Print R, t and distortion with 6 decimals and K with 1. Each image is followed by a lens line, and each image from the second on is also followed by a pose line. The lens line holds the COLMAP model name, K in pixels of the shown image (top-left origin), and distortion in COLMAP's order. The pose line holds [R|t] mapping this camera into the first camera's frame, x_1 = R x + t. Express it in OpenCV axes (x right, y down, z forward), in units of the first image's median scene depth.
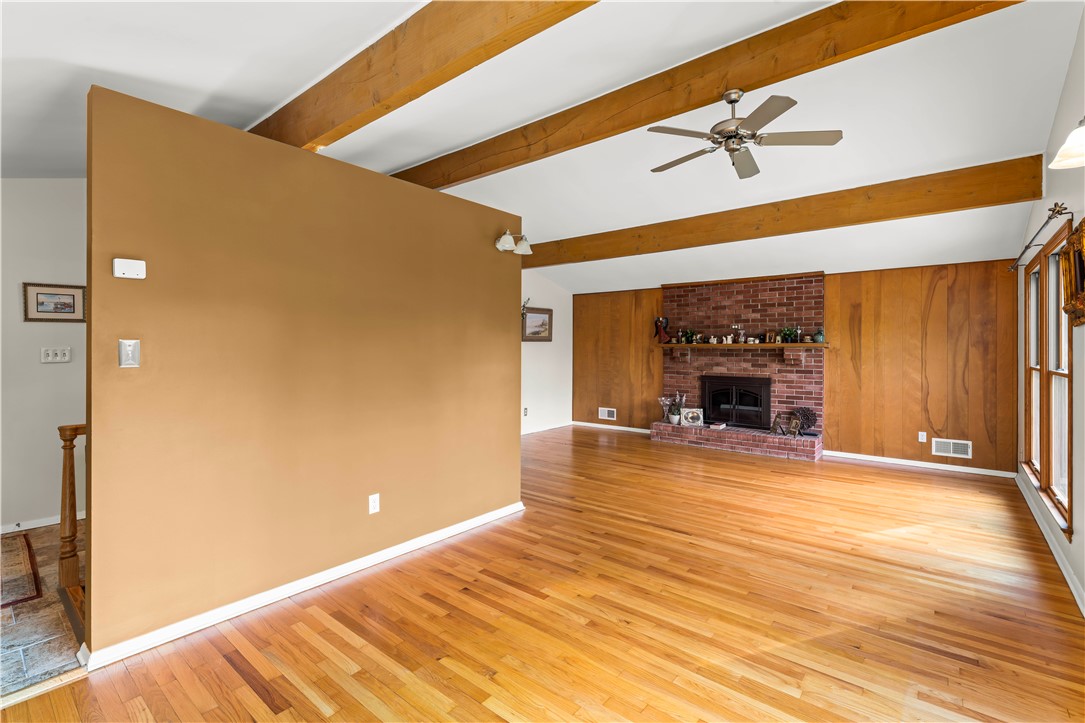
lens RADIAL K [[491.0, 0, 545.3], [0, 491.0, 347.6], [0, 0, 1]] dist [0.001584, -0.000134]
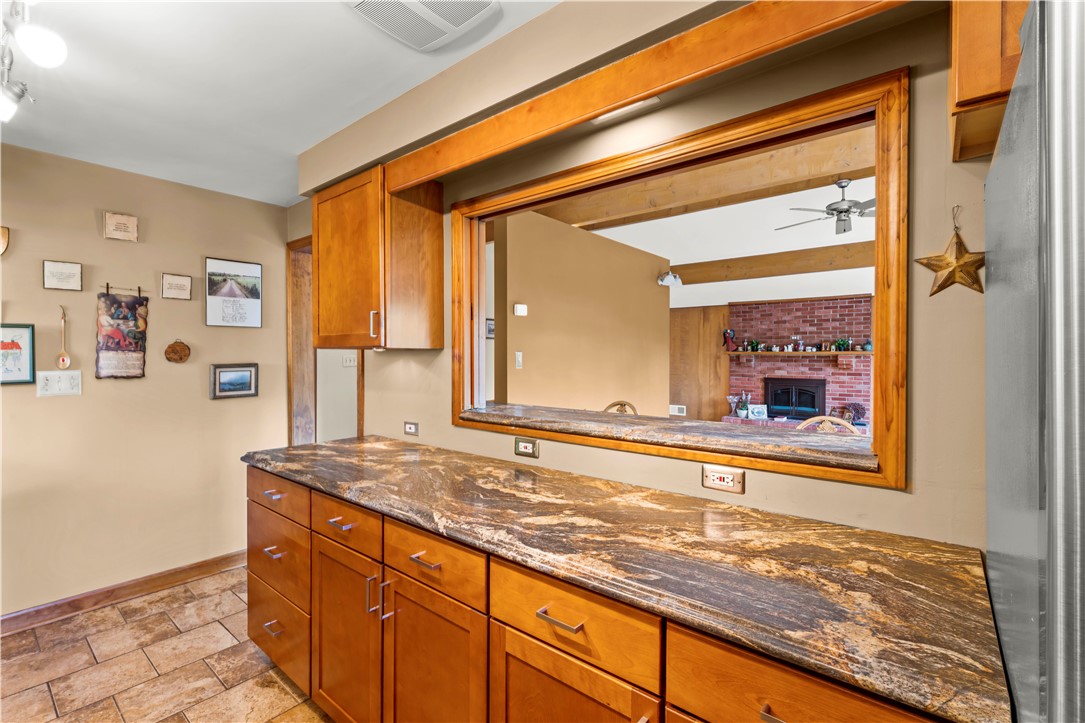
lens RADIAL K [[491.0, 0, 541.3], [0, 491.0, 356.7], [0, 0, 1]] dist [0.001584, -0.000134]
pose [[0.999985, -0.000470, 0.005544, -0.262170], [0.000433, 0.999977, 0.006738, -0.003806], [-0.005547, -0.006735, 0.999962, -0.229713]]
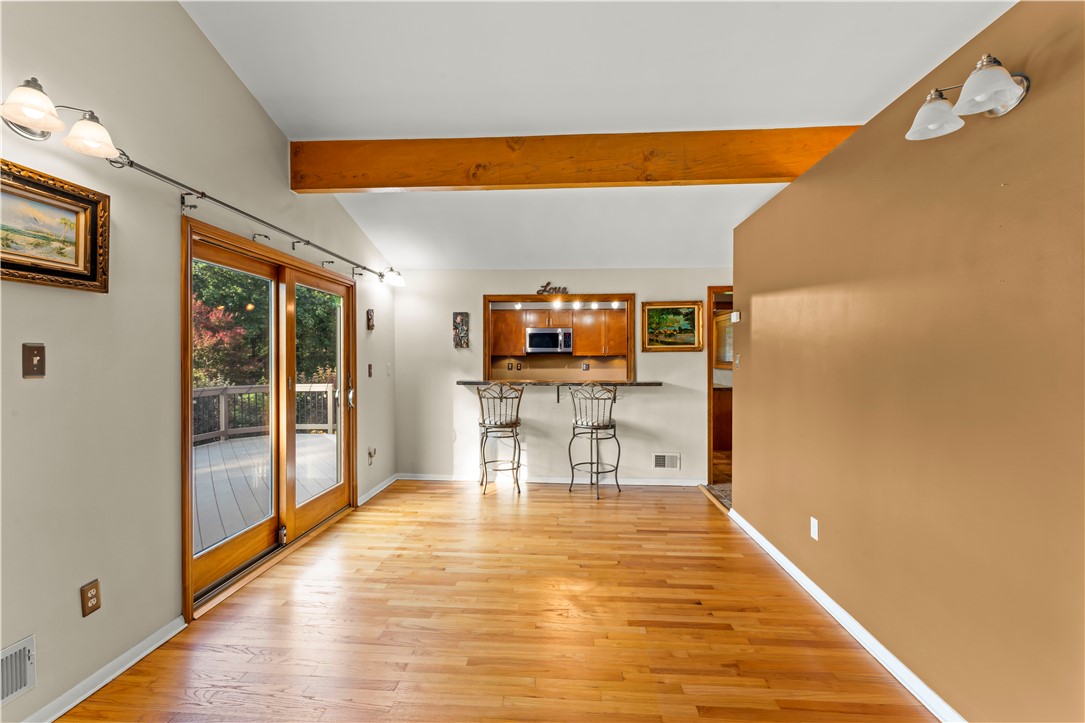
lens RADIAL K [[464.8, 0, 530.6], [0, 464.8, 360.7], [0, 0, 1]] dist [-0.001295, -0.000585]
pose [[-0.821744, -0.002165, -0.569853, 0.261785], [-0.001309, 0.999997, -0.001911, 0.003385], [0.569856, -0.000825, -0.821744, 0.639201]]
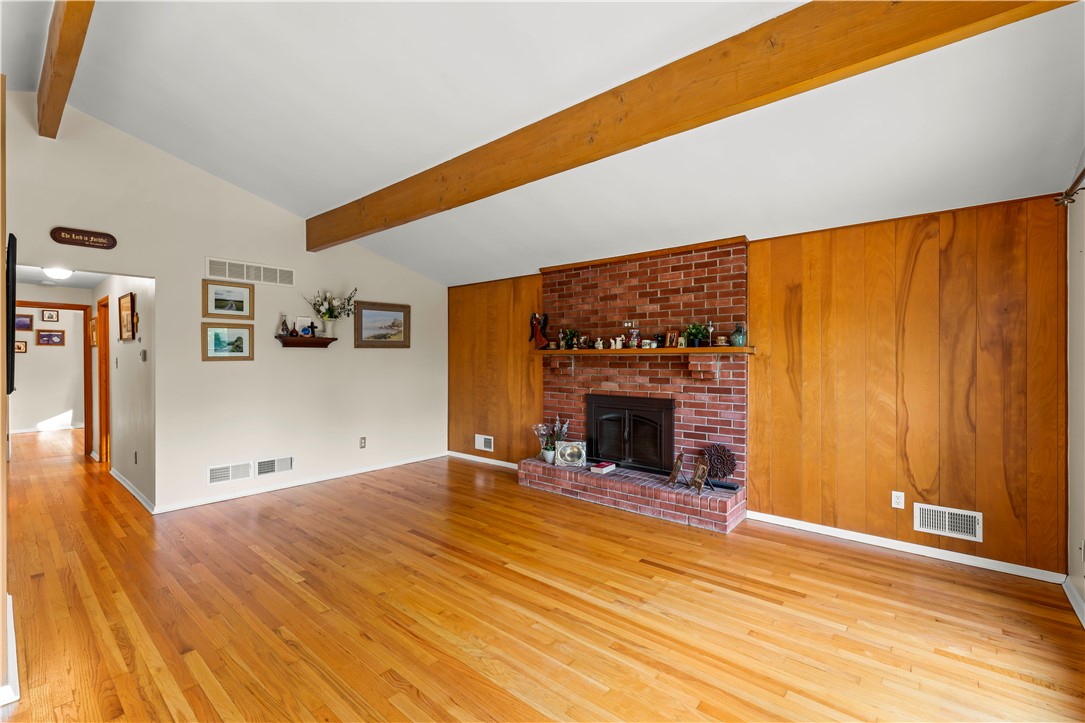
lens RADIAL K [[464.8, 0, 541.9], [0, 464.8, 357.5], [0, 0, 1]] dist [-0.001295, -0.000585]
pose [[0.999677, -0.005348, -0.024851, 0.293795], [0.005411, 0.999982, 0.002484, 0.001950], [0.024837, -0.002618, 0.999688, 0.357000]]
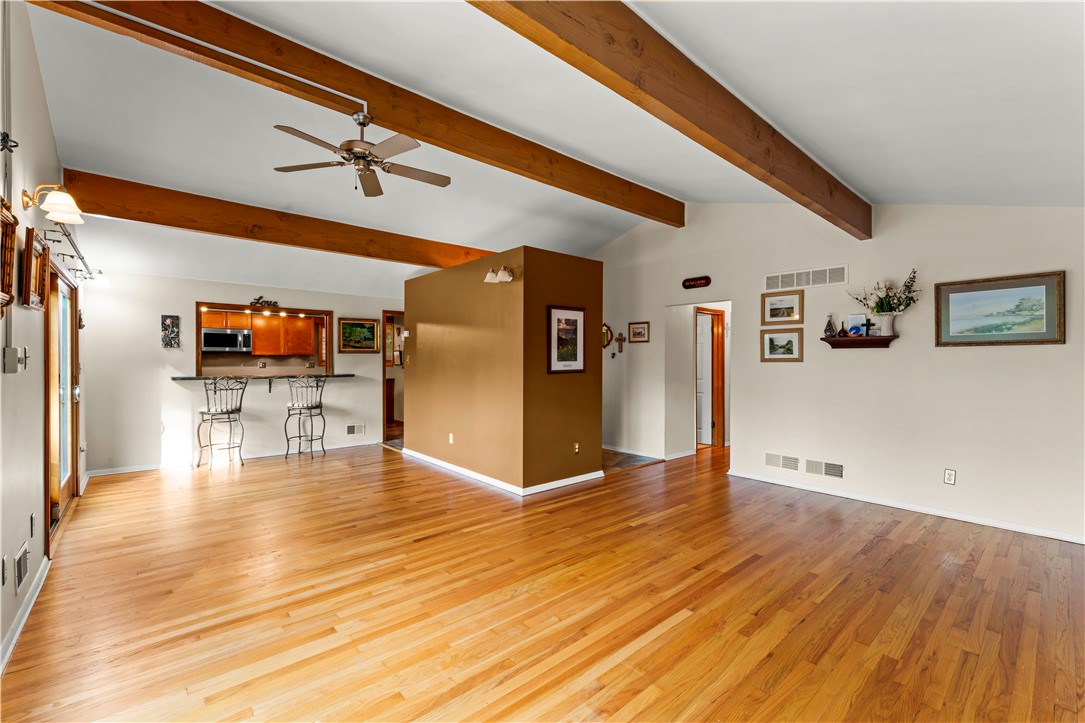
lens RADIAL K [[464.8, 0, 541.3], [0, 464.8, 360.1], [0, 0, 1]] dist [-0.001295, -0.000585]
pose [[-0.172670, -0.002183, -0.984977, 0.635797], [-0.001257, 0.999997, -0.001996, 0.004790], [0.984979, 0.000893, -0.172673, 0.756848]]
